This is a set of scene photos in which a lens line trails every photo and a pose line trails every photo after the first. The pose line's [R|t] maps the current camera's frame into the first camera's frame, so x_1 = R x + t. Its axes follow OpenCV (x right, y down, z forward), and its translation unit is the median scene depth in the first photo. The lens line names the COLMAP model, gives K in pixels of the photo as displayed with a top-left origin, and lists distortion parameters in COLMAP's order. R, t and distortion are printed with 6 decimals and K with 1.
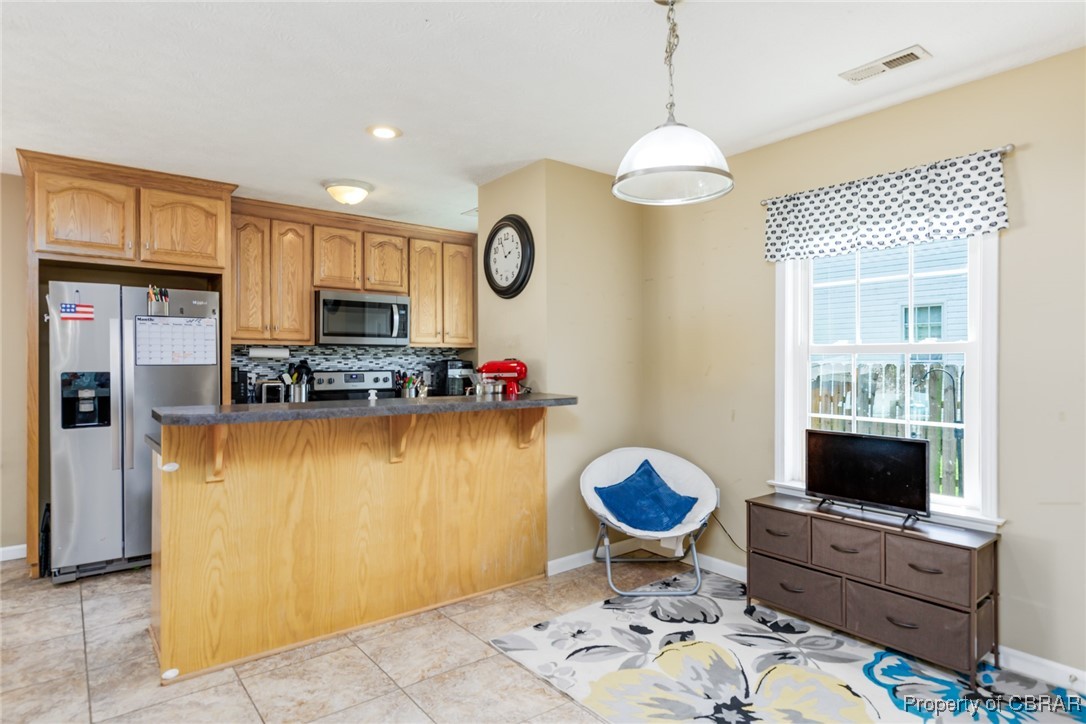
lens RADIAL K [[598.0, 0, 549.8], [0, 598.0, 359.8], [0, 0, 1]] dist [0.007390, -0.000676]
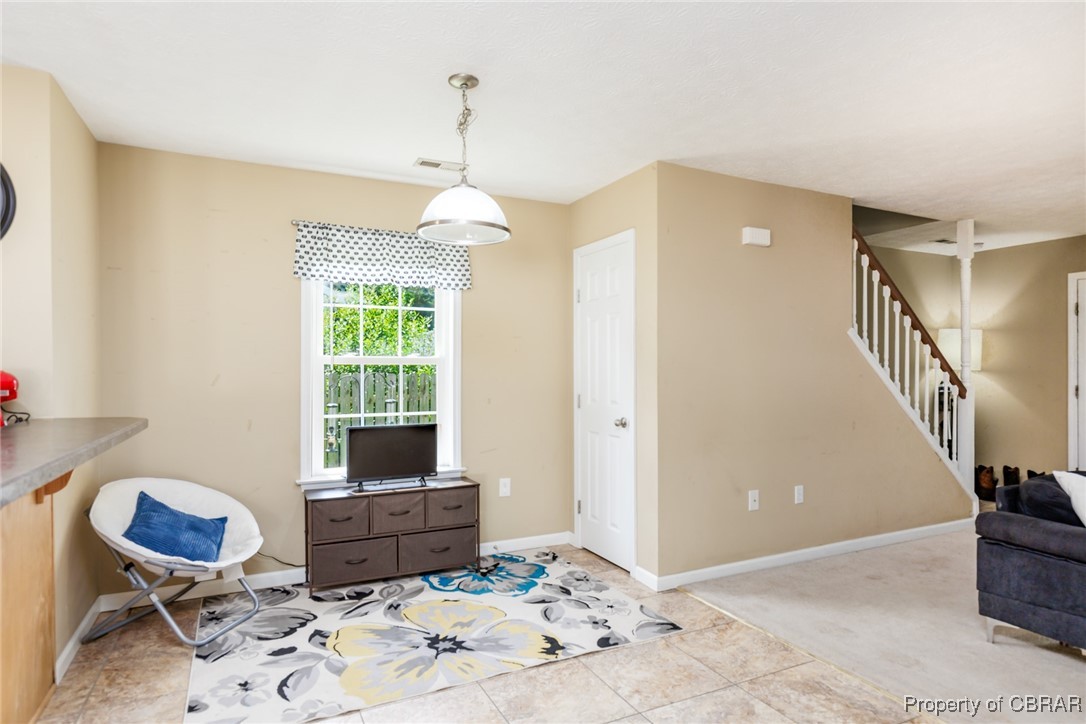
lens RADIAL K [[598.0, 0, 549.3], [0, 598.0, 368.3], [0, 0, 1]] dist [0.007390, -0.000676]
pose [[0.221466, 0.000254, 0.975168, -0.706918], [-0.002100, 0.999998, 0.000216, -0.003055], [-0.975166, -0.002095, 0.221466, 0.384225]]
